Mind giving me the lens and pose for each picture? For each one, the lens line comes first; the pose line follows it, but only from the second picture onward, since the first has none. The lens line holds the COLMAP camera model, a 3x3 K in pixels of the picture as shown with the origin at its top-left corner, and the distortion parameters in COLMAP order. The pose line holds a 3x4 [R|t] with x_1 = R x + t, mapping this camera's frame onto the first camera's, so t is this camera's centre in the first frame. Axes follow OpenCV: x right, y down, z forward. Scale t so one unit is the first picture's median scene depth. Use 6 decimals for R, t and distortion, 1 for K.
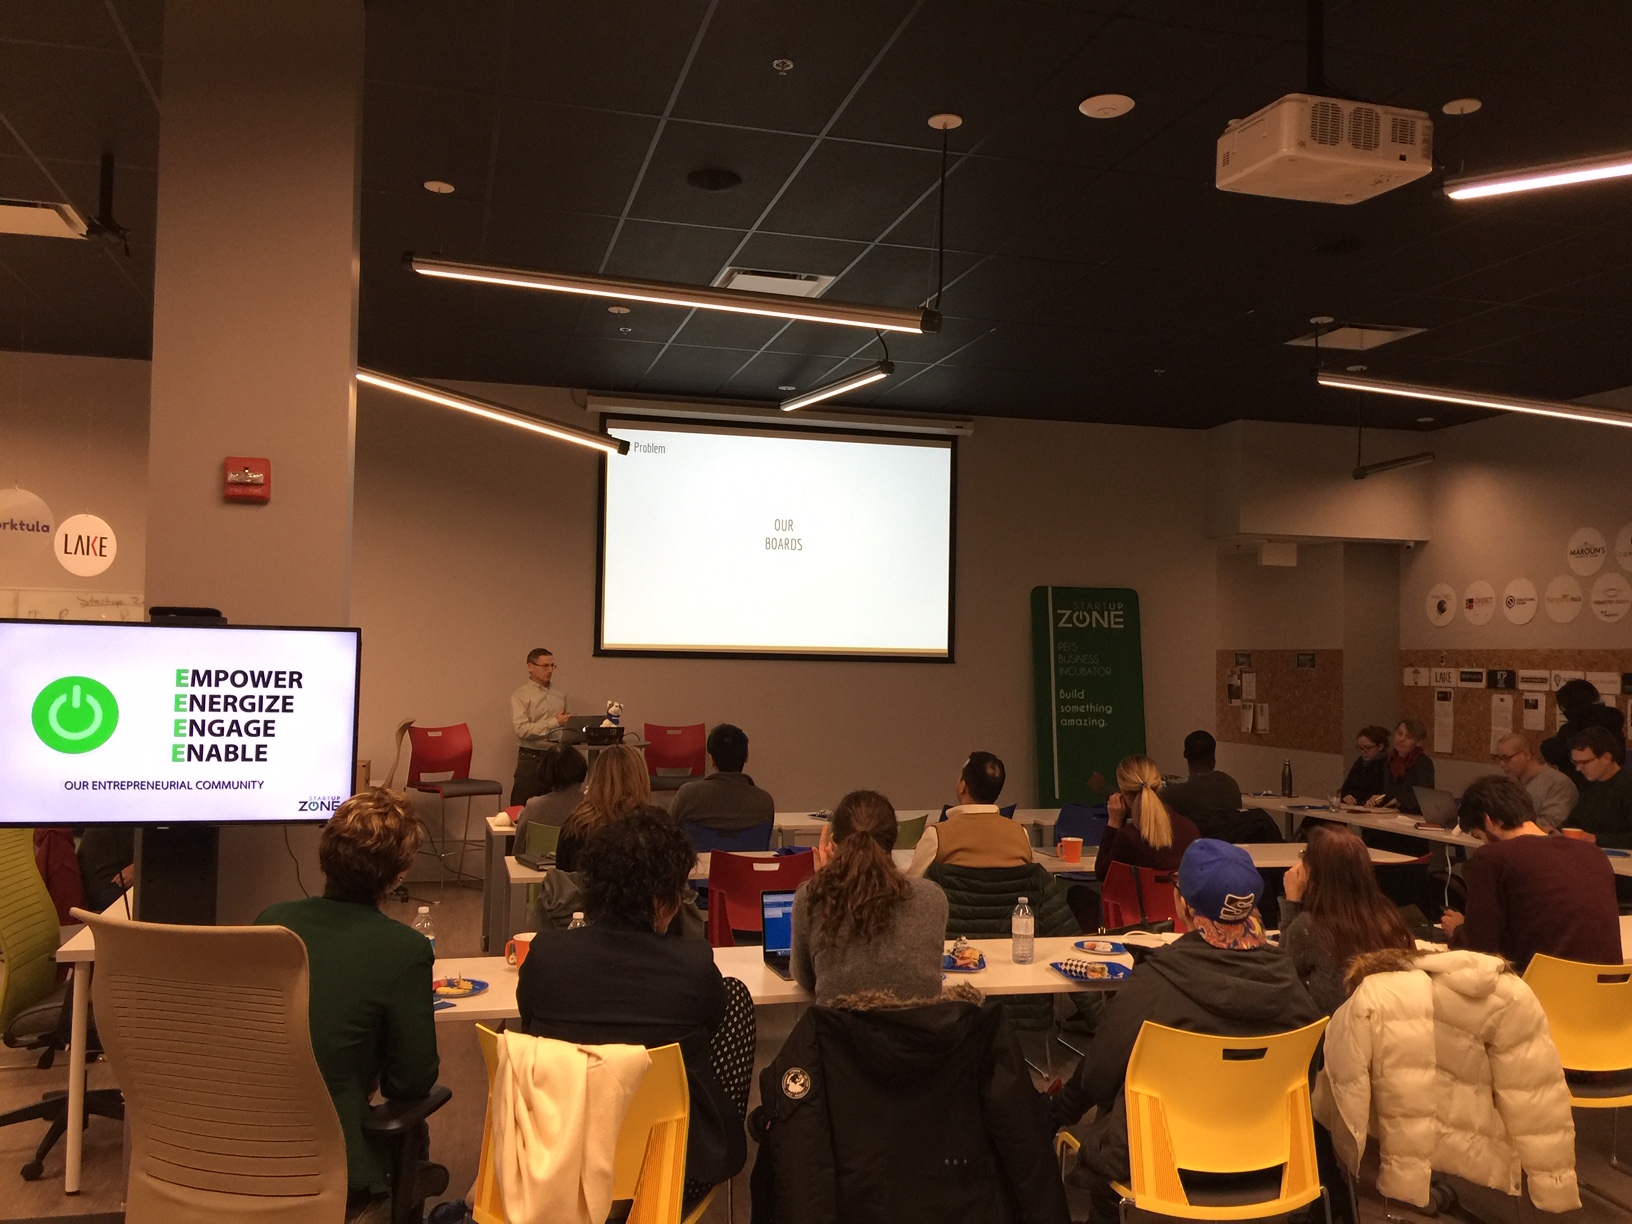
lens RADIAL K [[1348.9, 0, 779.6], [0, 1348.9, 626.0], [0, 0, 1]] dist [-0.000225, -0.007125]
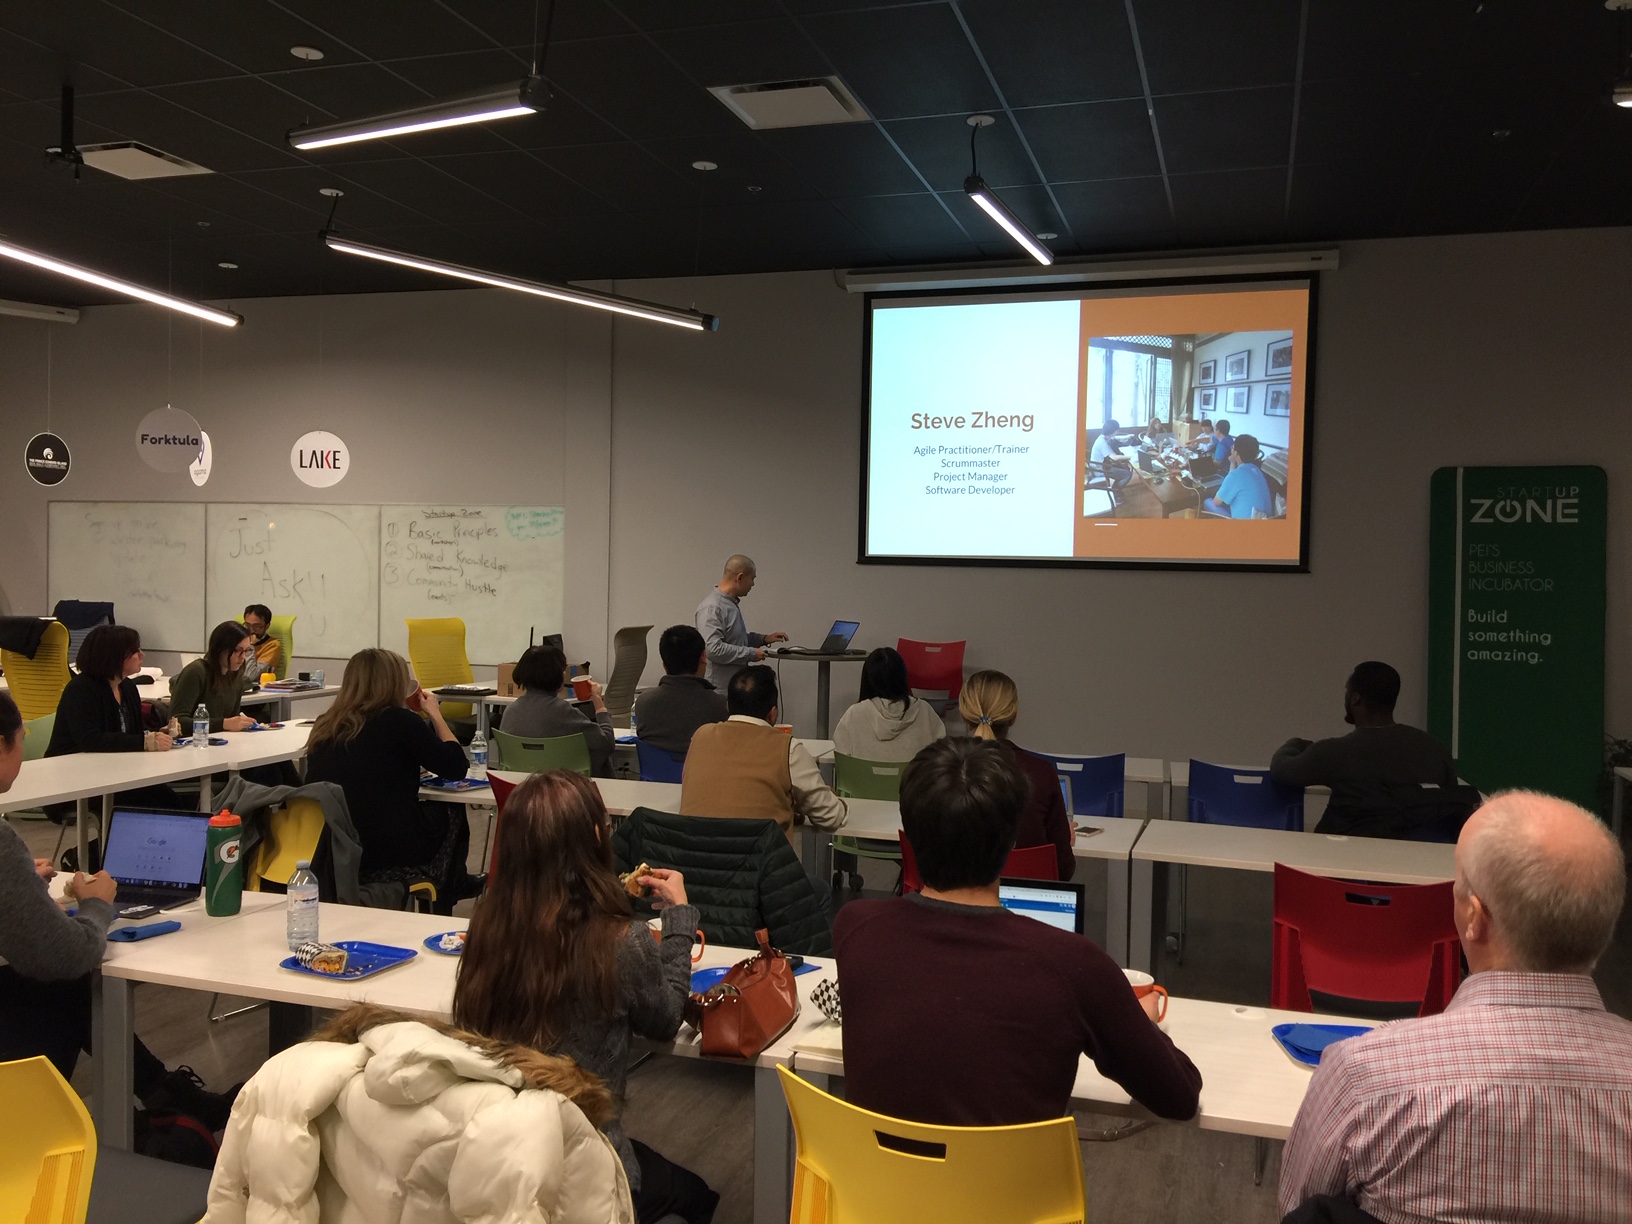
lens RADIAL K [[1348.8, 0, 816.0], [0, 1348.8, 612.0], [0, 0, 1]] dist [0.007873, -0.005138]
pose [[0.844276, 0.014804, -0.535704, 0.310207], [0.007820, 0.999172, 0.039935, 0.017447], [0.535851, -0.037905, 0.843461, 0.210661]]
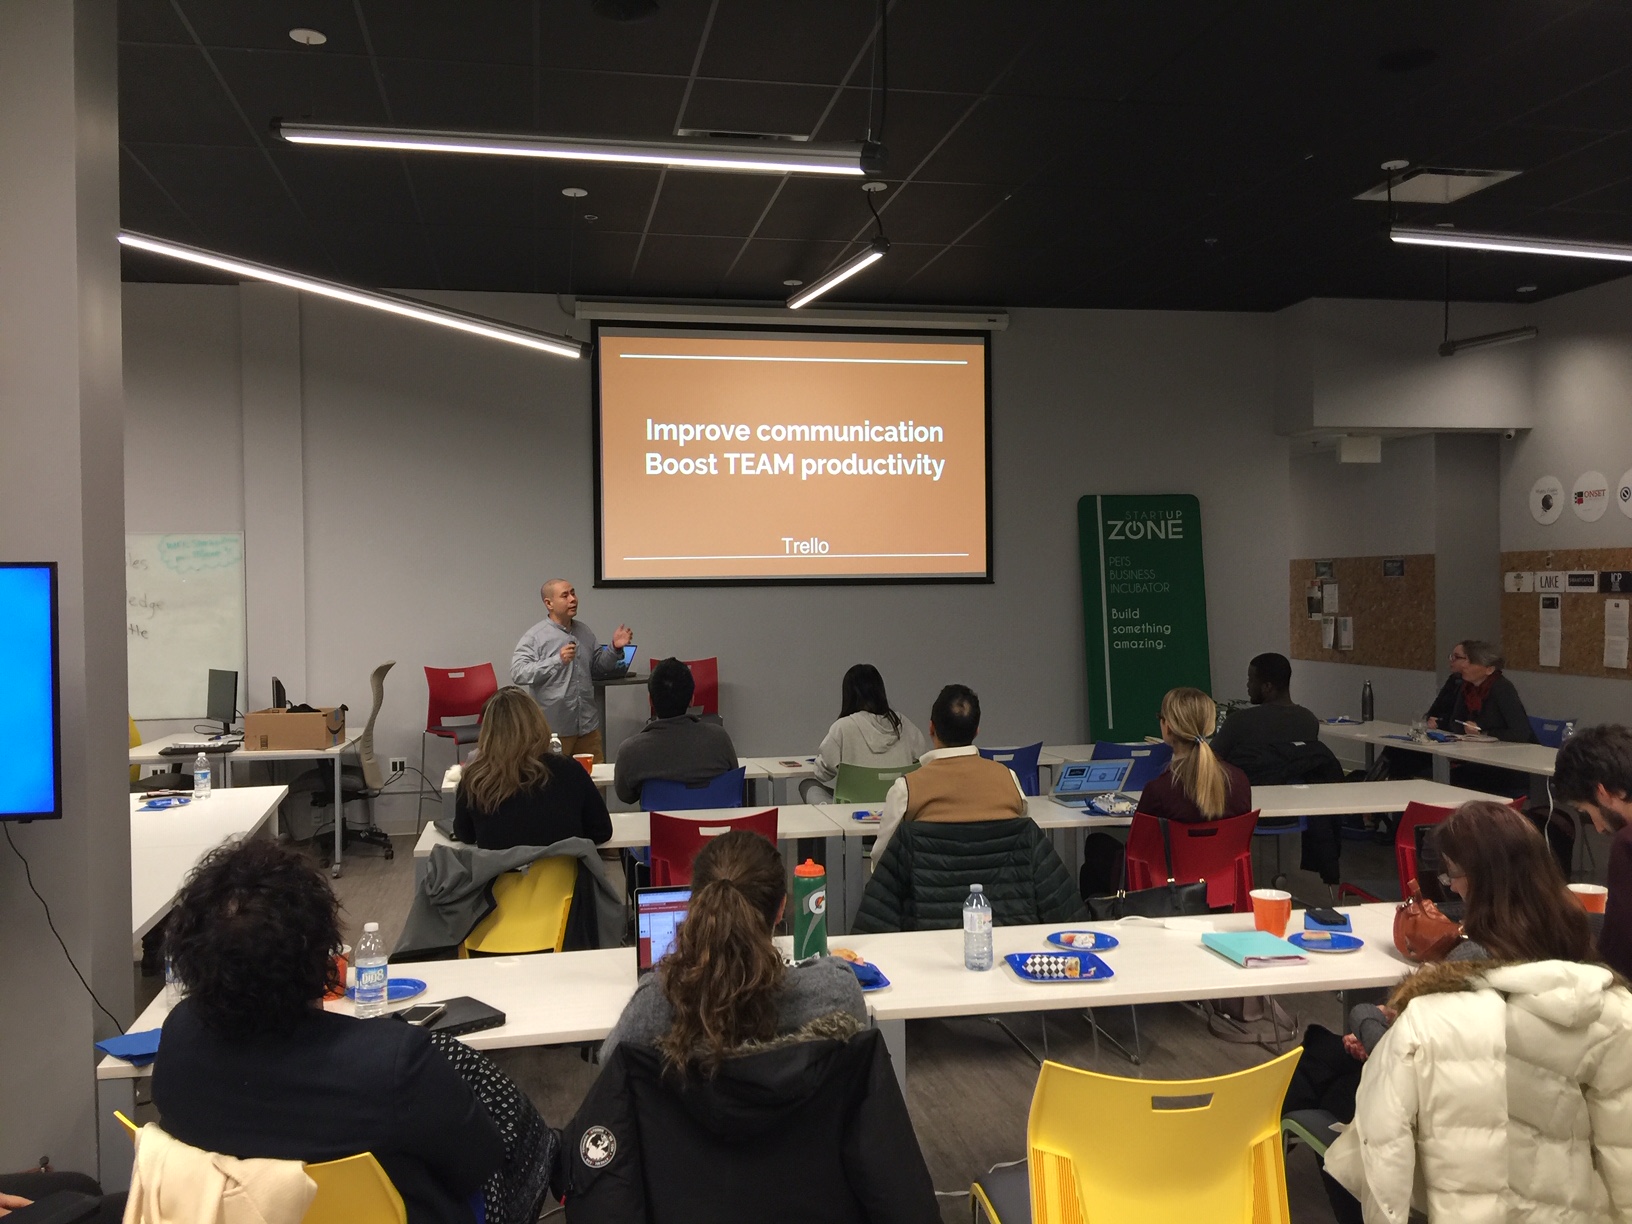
lens RADIAL K [[1342.2, 0, 805.1], [0, 1342.2, 618.4], [0, 0, 1]] dist [0.007748, 0.001089]
pose [[0.998012, -0.029993, -0.055436, 0.053660], [0.032645, 0.998335, 0.047553, 0.004182], [0.053917, -0.049268, 0.997329, 0.092882]]
